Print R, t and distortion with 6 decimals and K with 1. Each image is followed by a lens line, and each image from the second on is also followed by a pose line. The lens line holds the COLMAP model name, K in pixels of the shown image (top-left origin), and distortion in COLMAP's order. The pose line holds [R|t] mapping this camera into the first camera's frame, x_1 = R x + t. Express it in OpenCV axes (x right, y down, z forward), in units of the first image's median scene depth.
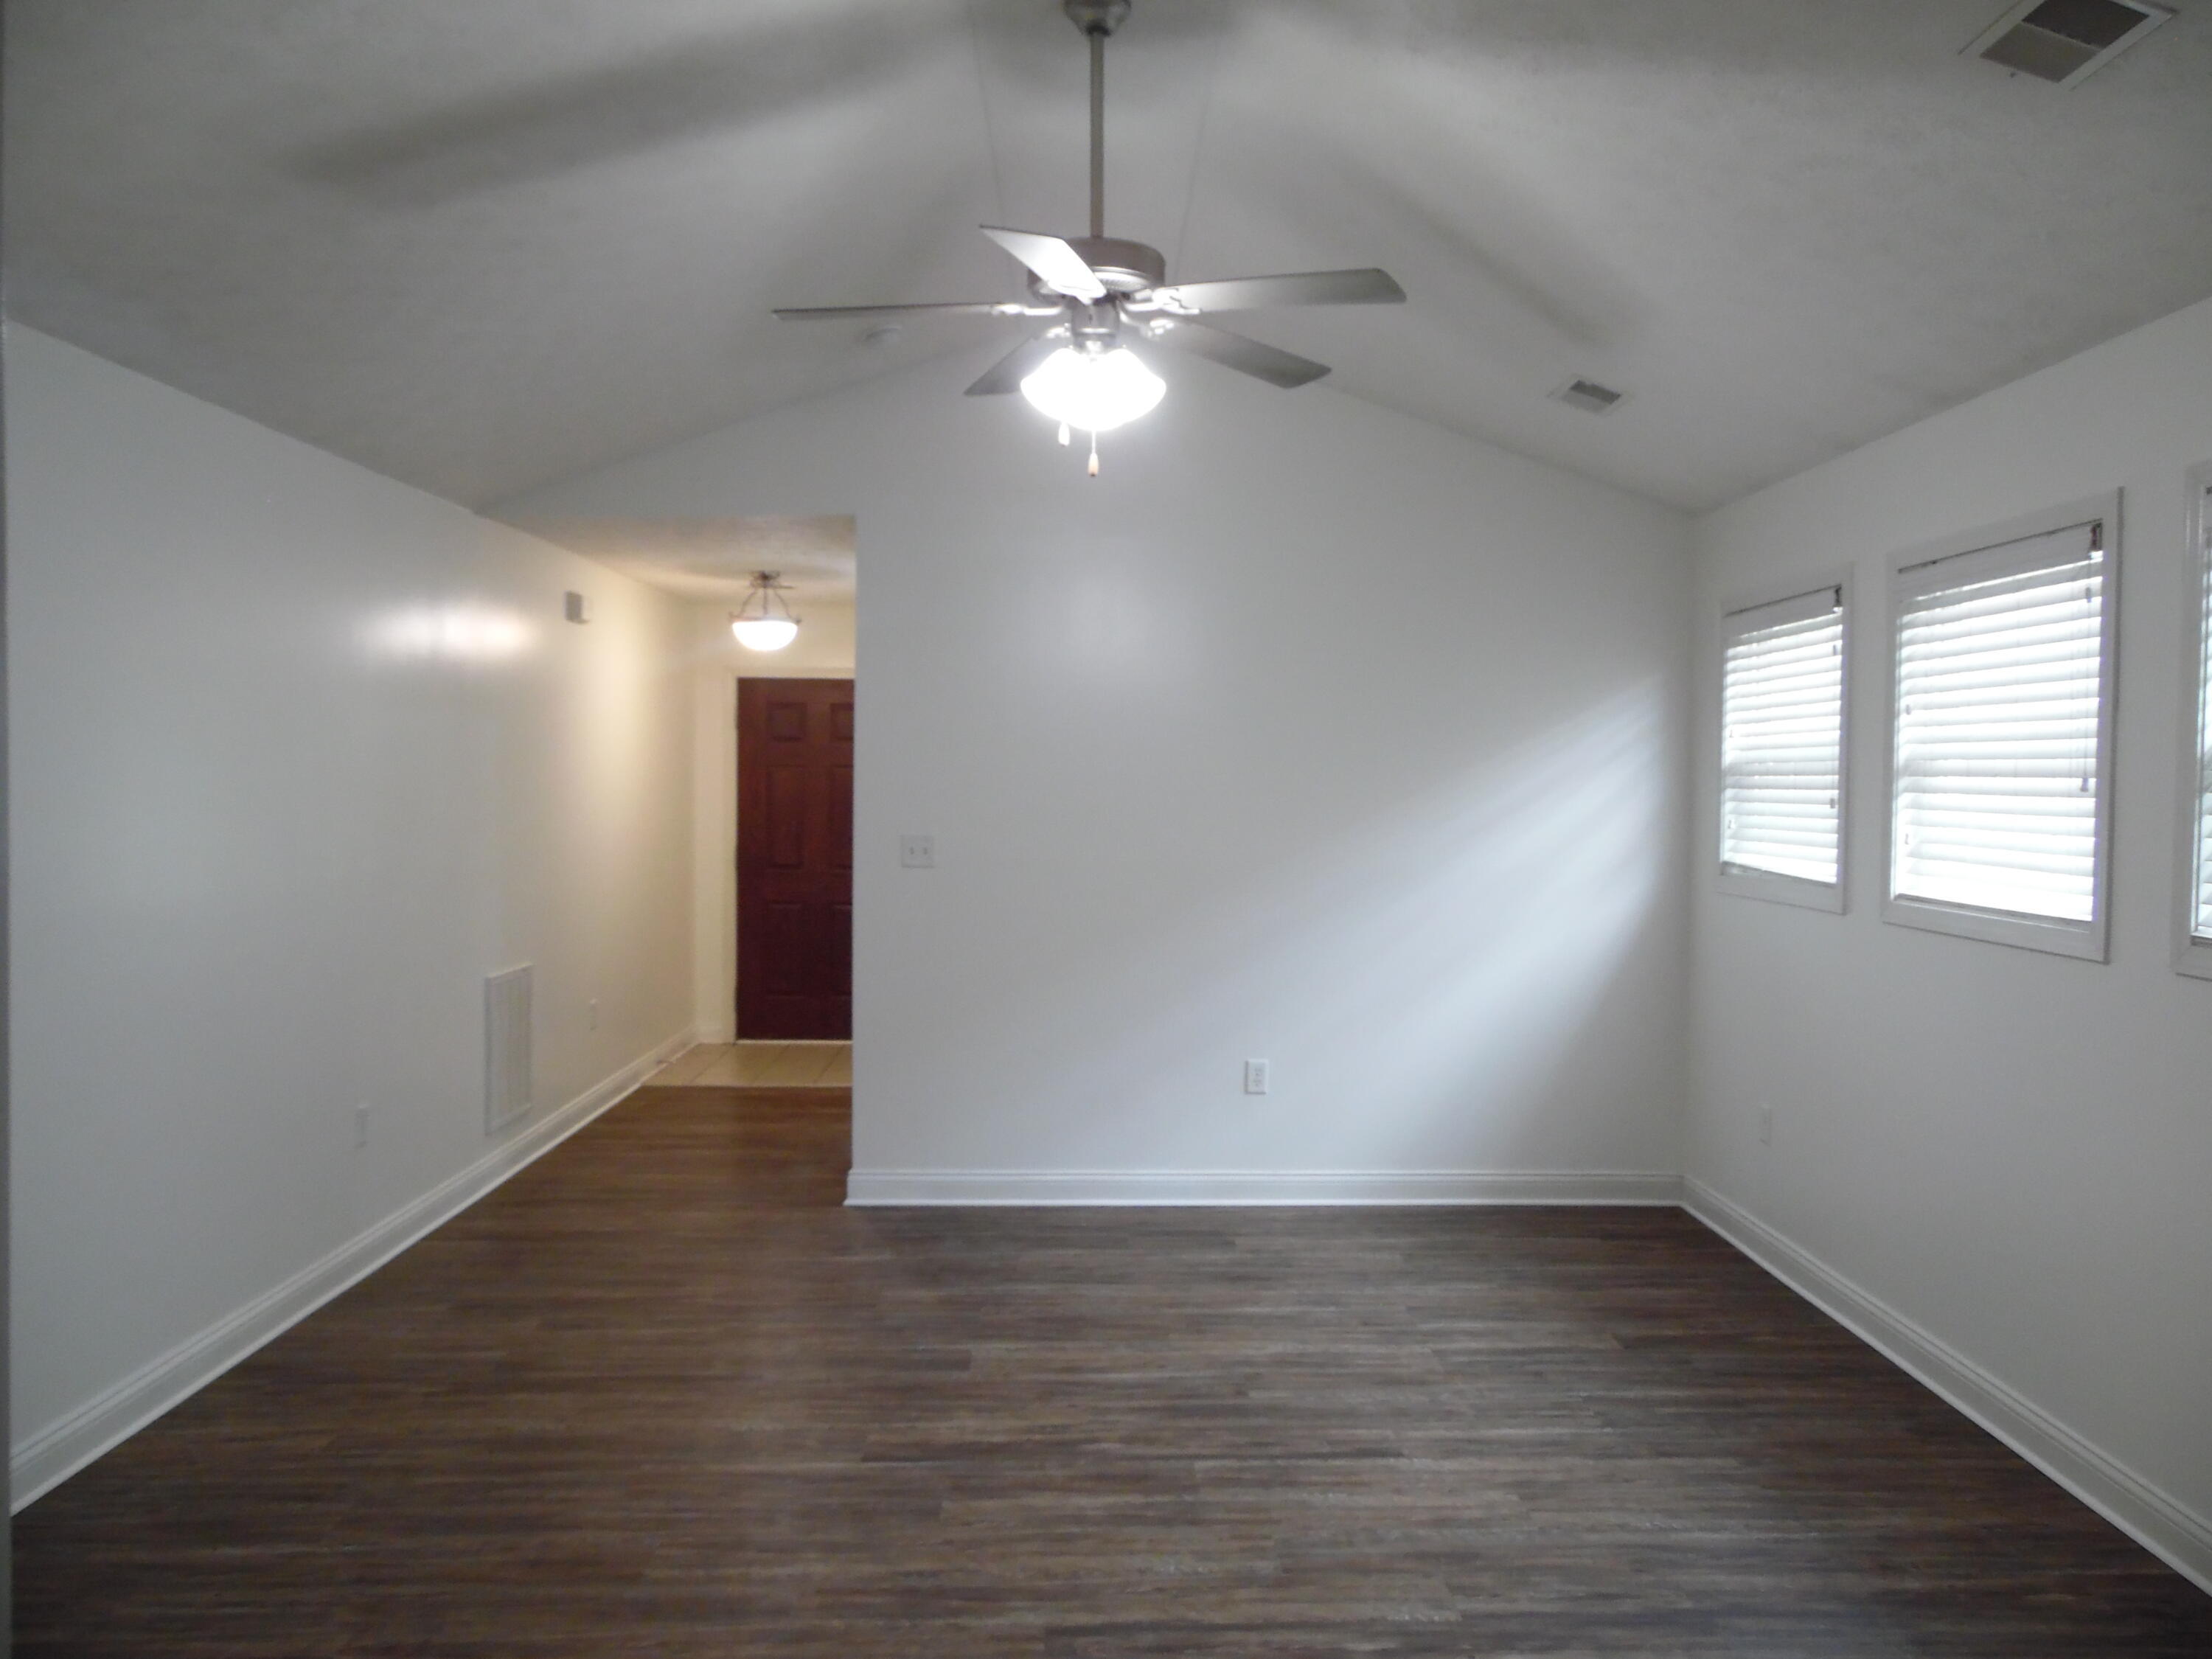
lens RADIAL K [[1707.8, 0, 1106.0], [0, 1707.8, 829.5], [0, 0, 1]] dist [-0.006485, 0.063497]
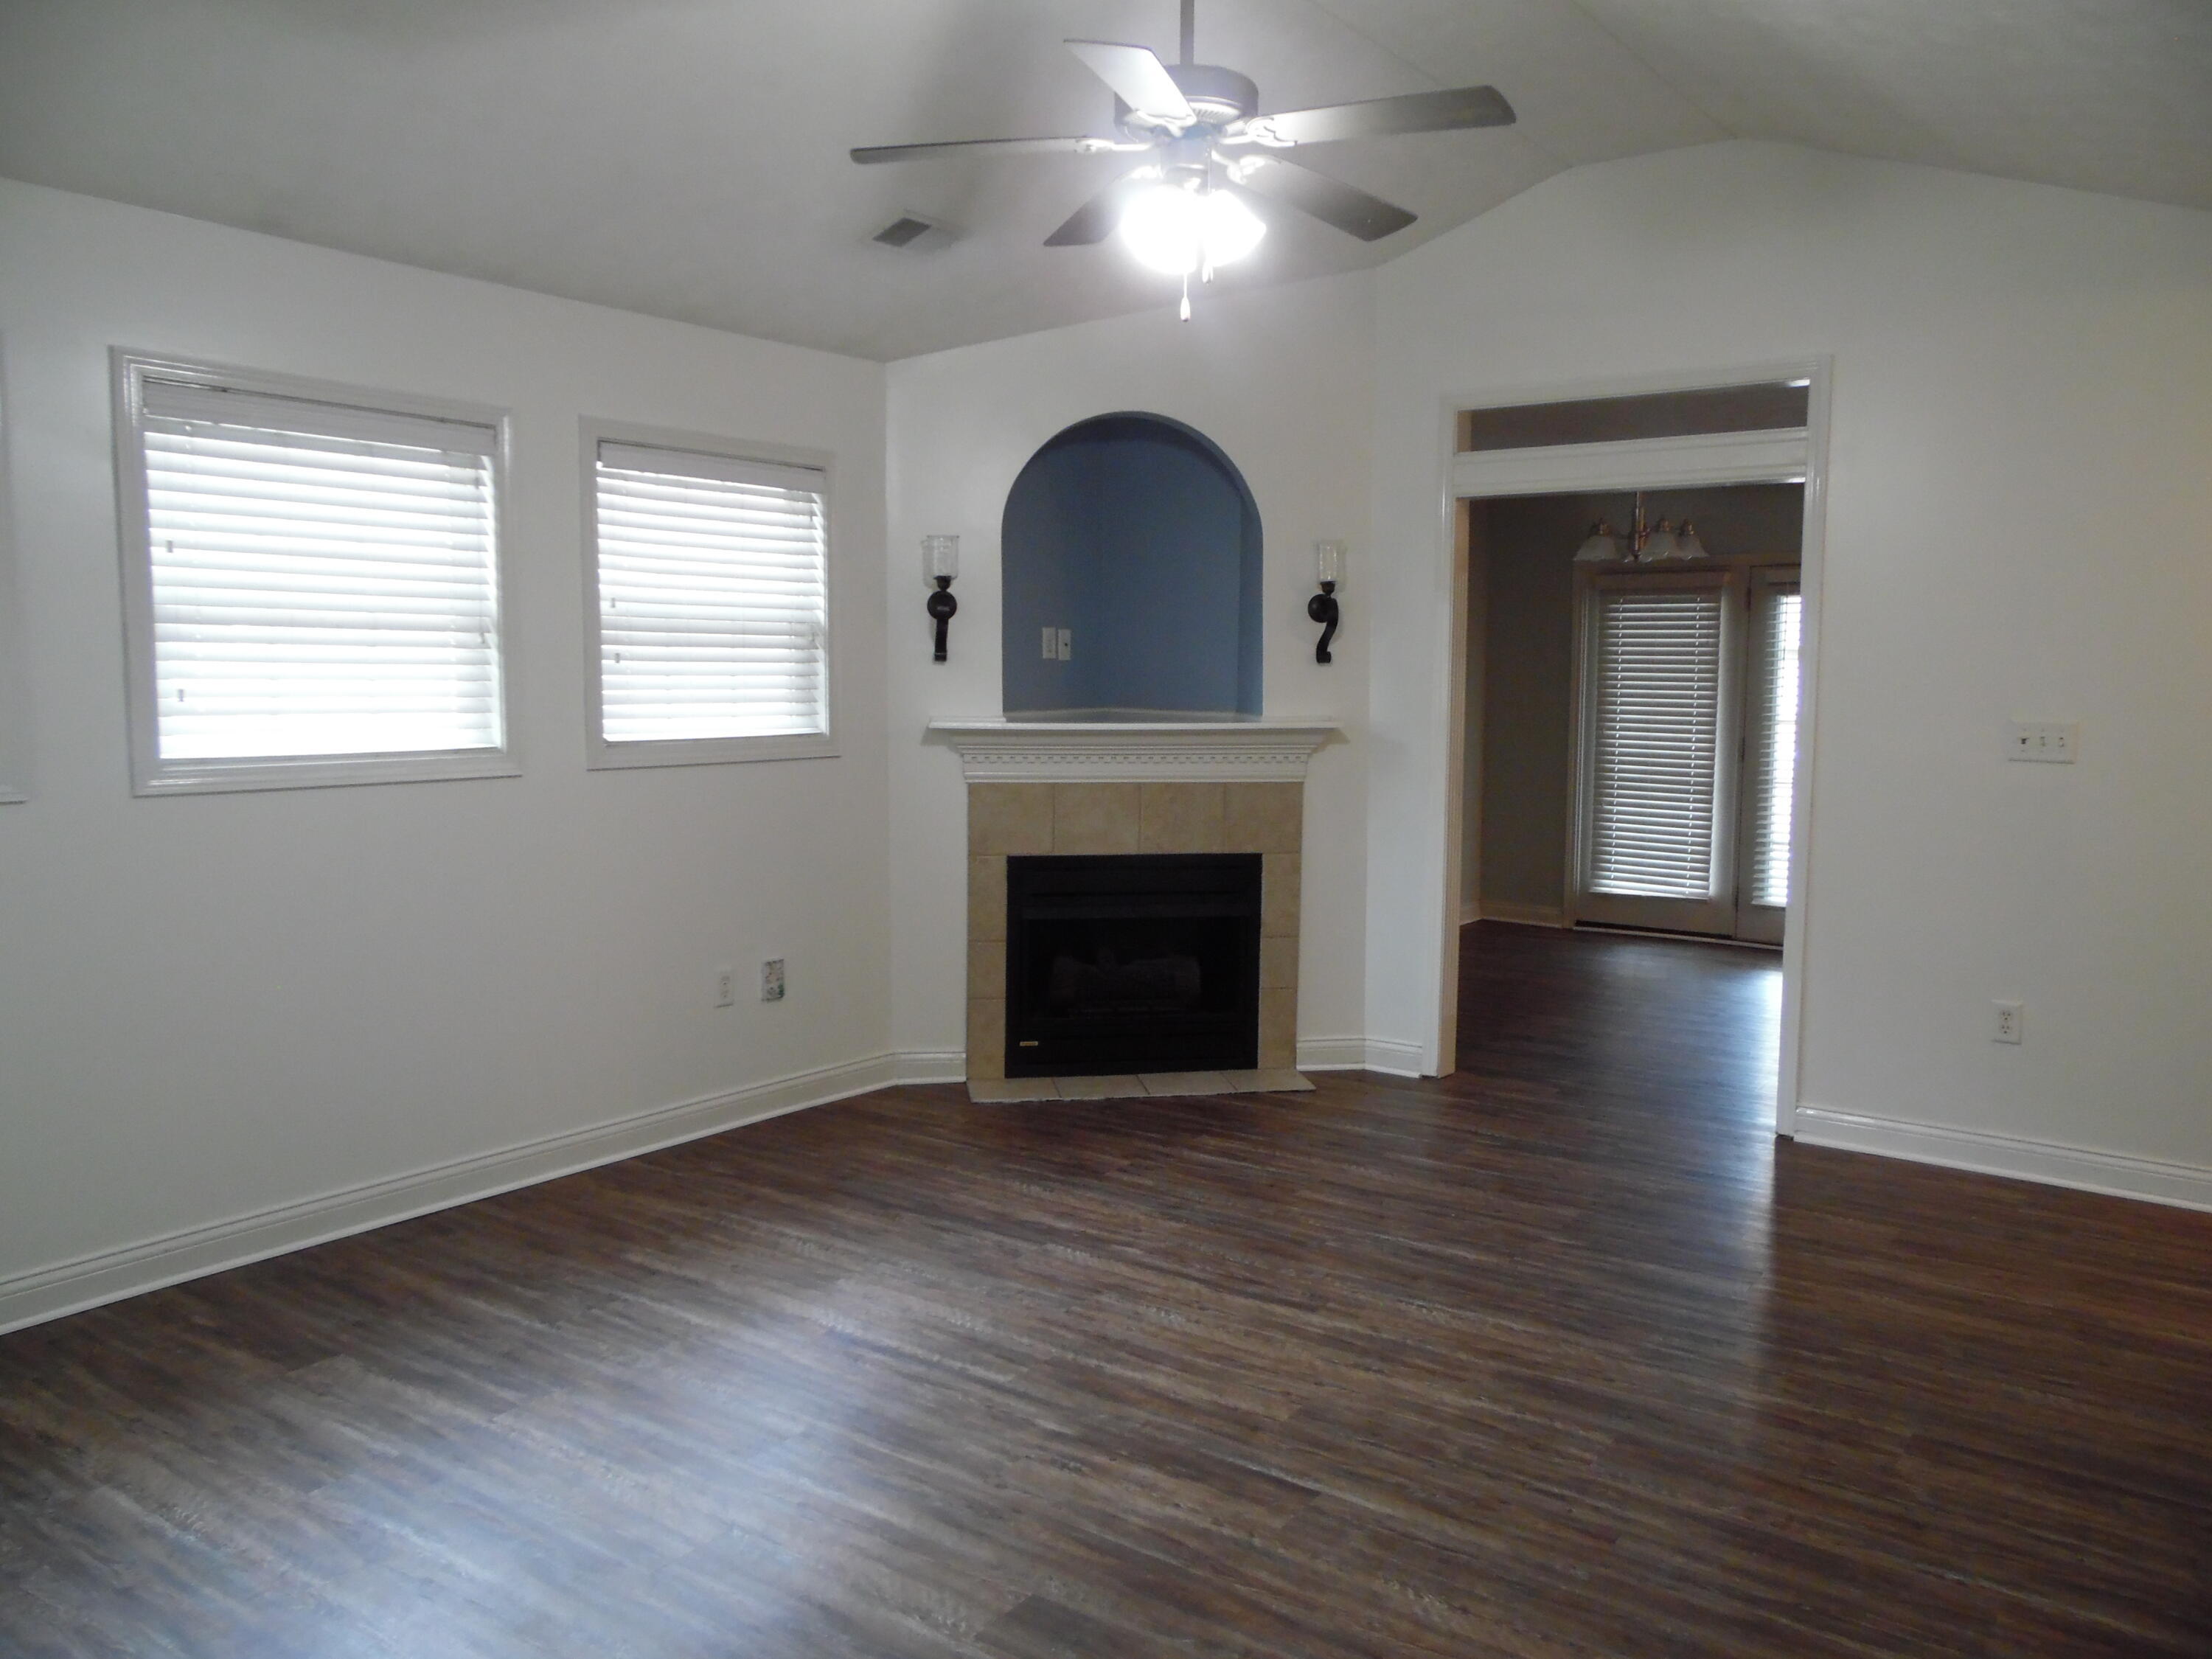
lens RADIAL K [[1707.8, 0, 1106.0], [0, 1707.8, 829.5], [0, 0, 1]] dist [-0.006485, 0.063497]
pose [[-0.803939, -0.071312, 0.590421, -0.553391], [0.001799, 0.992489, 0.122324, -0.041121], [-0.594709, 0.099403, -0.797772, 1.798100]]
